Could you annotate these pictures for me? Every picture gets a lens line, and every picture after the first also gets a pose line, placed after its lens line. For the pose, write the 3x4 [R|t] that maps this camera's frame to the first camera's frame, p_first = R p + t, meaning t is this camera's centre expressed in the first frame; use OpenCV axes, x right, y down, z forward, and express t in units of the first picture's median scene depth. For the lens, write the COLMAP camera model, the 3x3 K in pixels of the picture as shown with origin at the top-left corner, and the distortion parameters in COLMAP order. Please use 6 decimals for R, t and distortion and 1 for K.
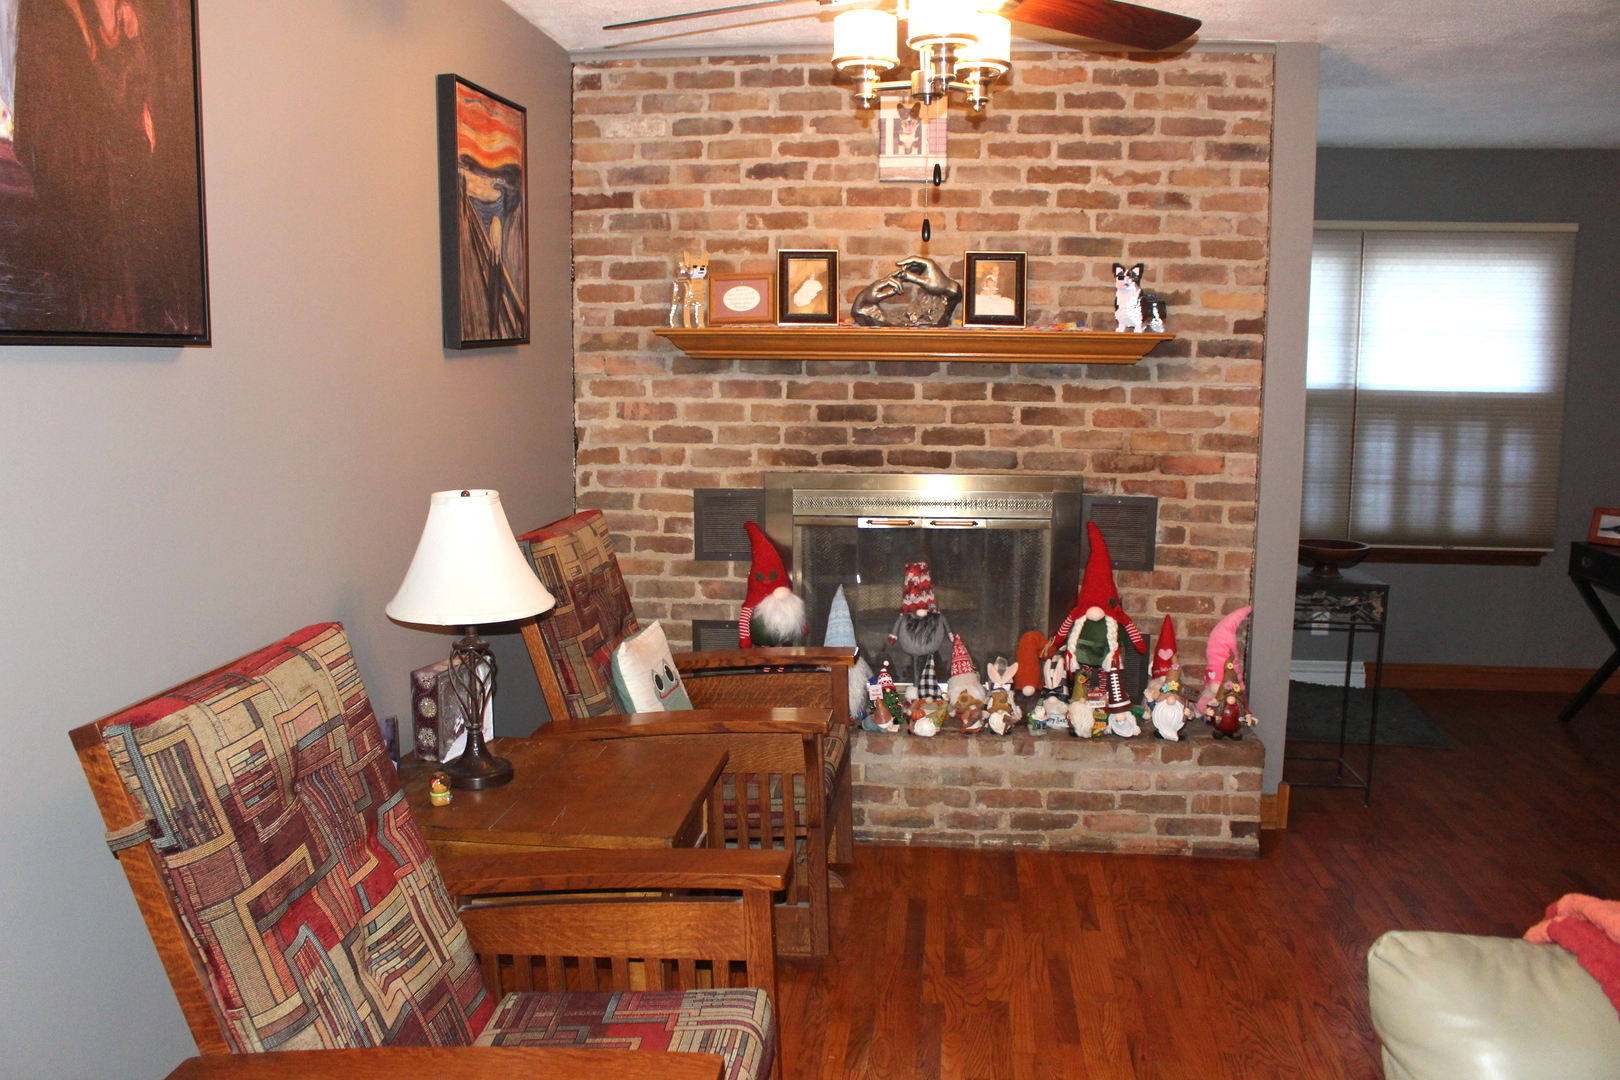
lens RADIAL K [[1339.7, 0, 810.0], [0, 1339.7, 540.0], [0, 0, 1]] dist [-0.160814, 0.142501]
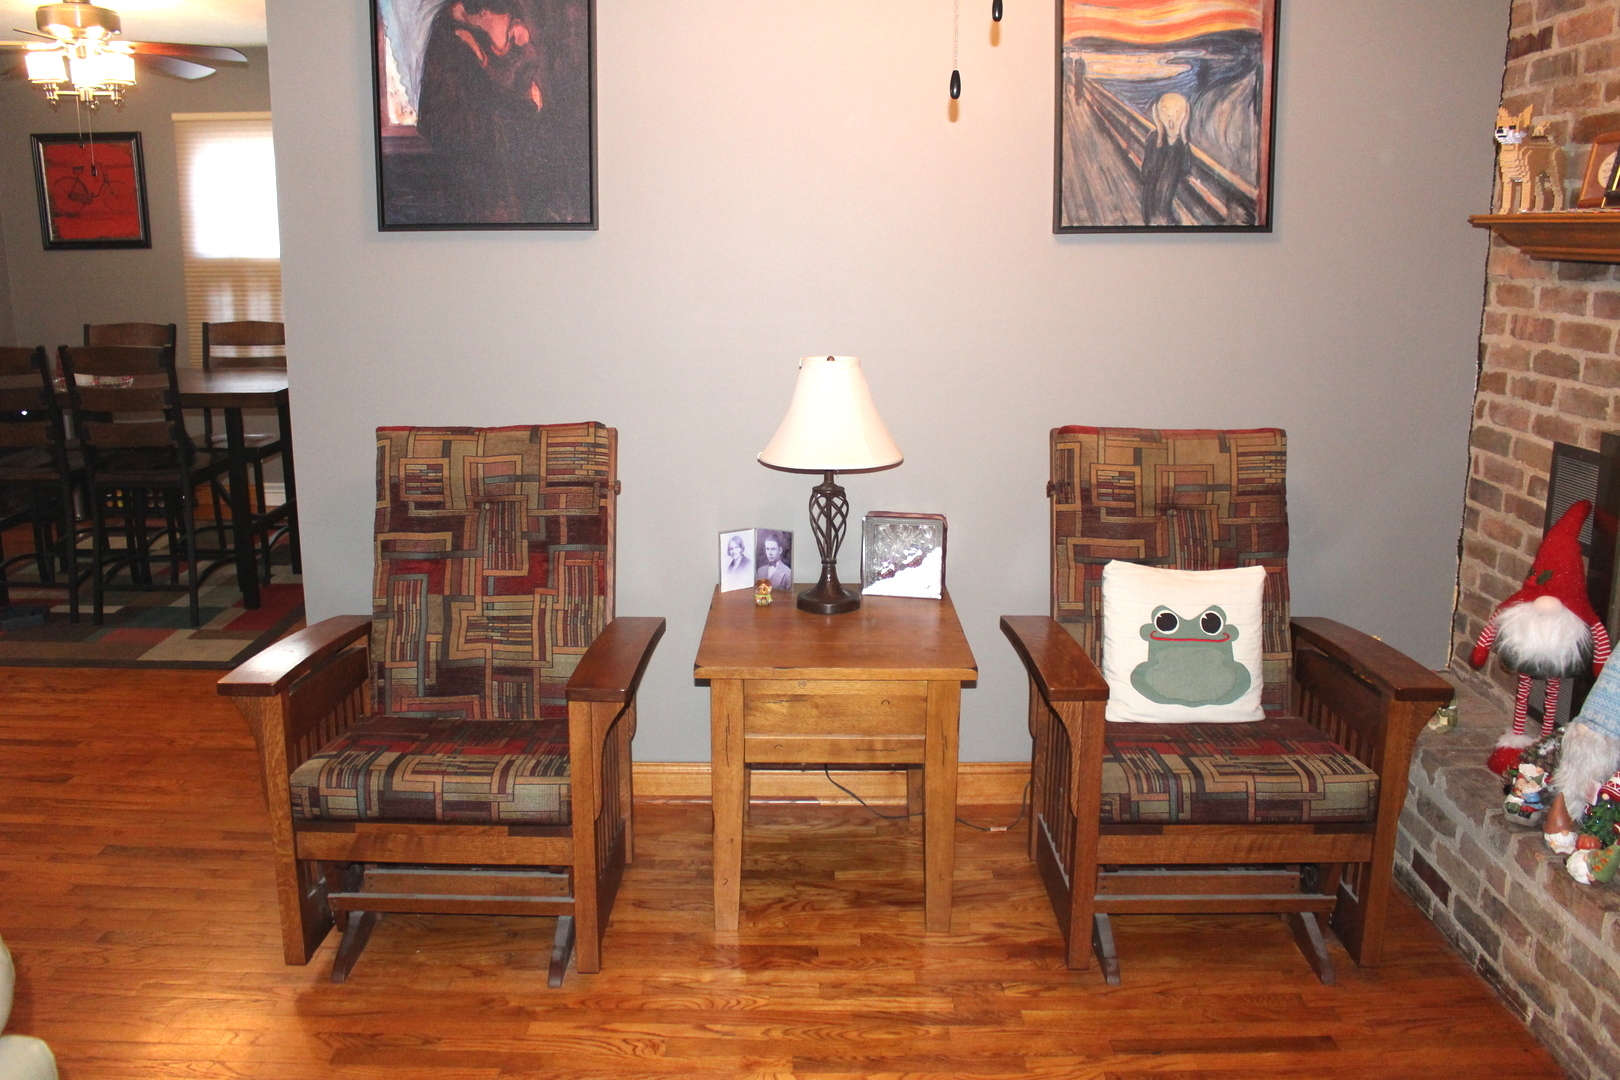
lens RADIAL K [[1339.7, 0, 810.0], [0, 1339.7, 540.0], [0, 0, 1]] dist [-0.160814, 0.142501]
pose [[0.110189, 0.222578, -0.968668, 0.698071], [-0.141731, 0.968161, 0.206340, -0.092395], [0.983753, 0.114554, 0.138227, 0.649226]]
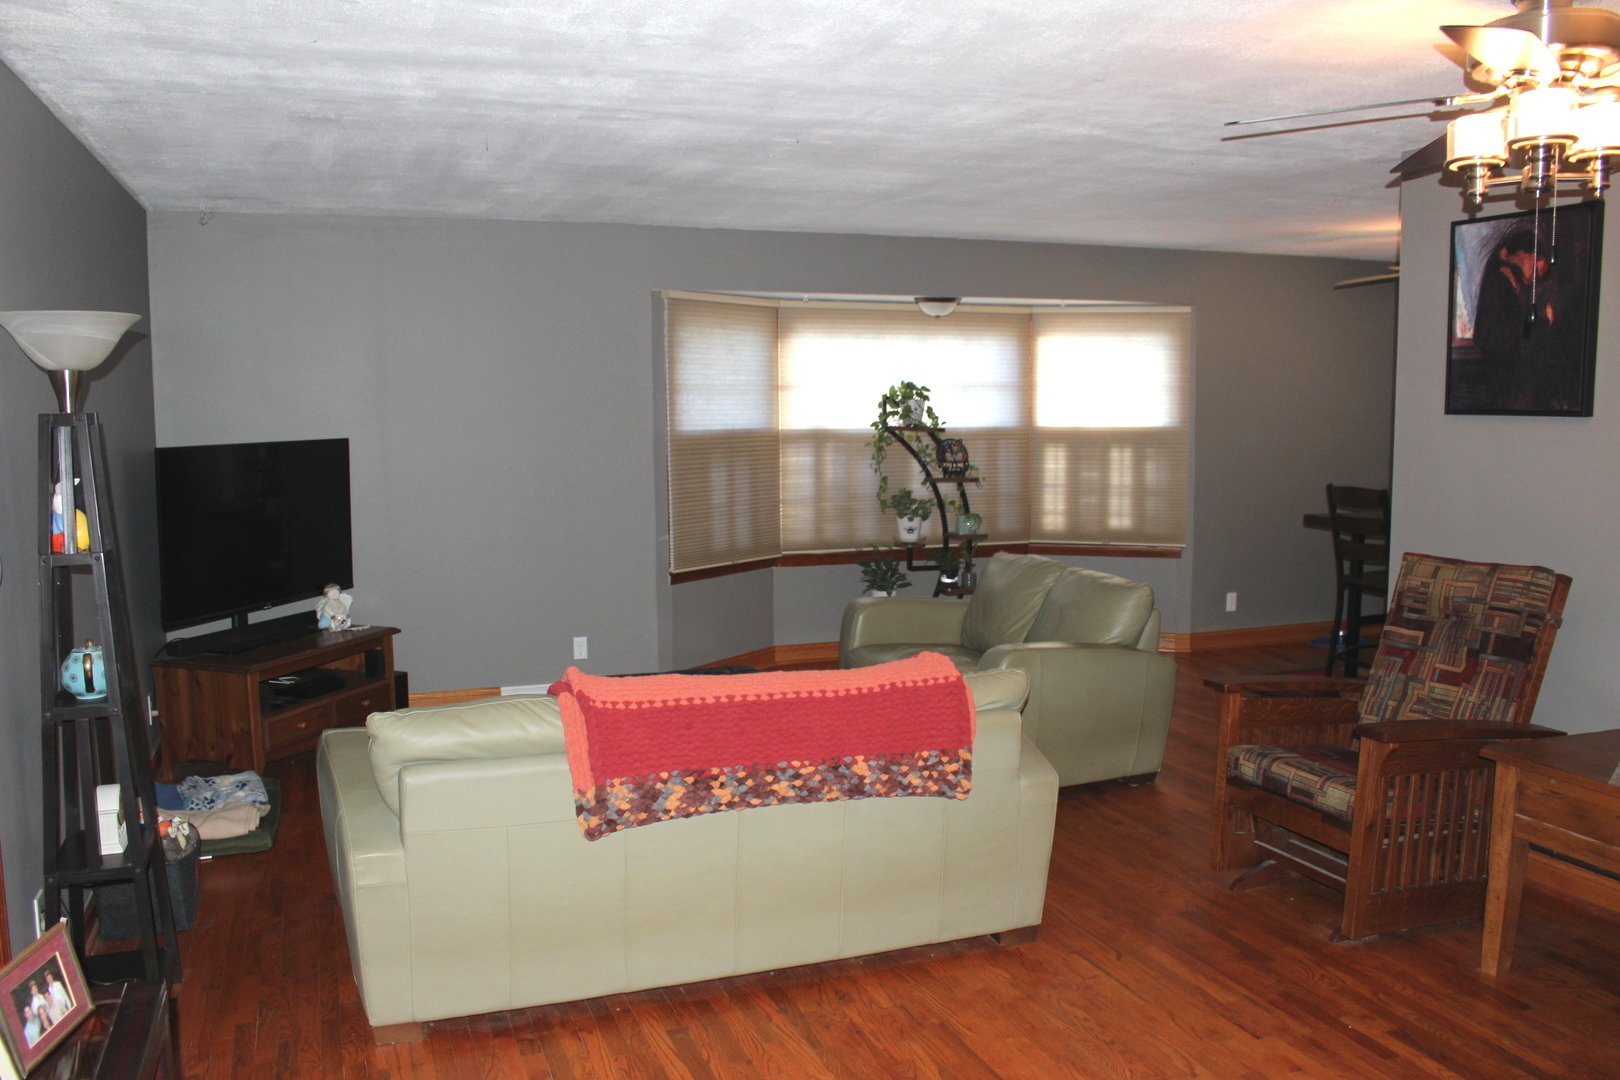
lens RADIAL K [[1339.7, 0, 810.0], [0, 1339.7, 540.0], [0, 0, 1]] dist [-0.160814, 0.142501]
pose [[-0.890396, 0.045455, -0.452911, 0.851664], [-0.062707, 0.973265, 0.220957, -0.192730], [0.450846, 0.225140, -0.863742, 1.305315]]
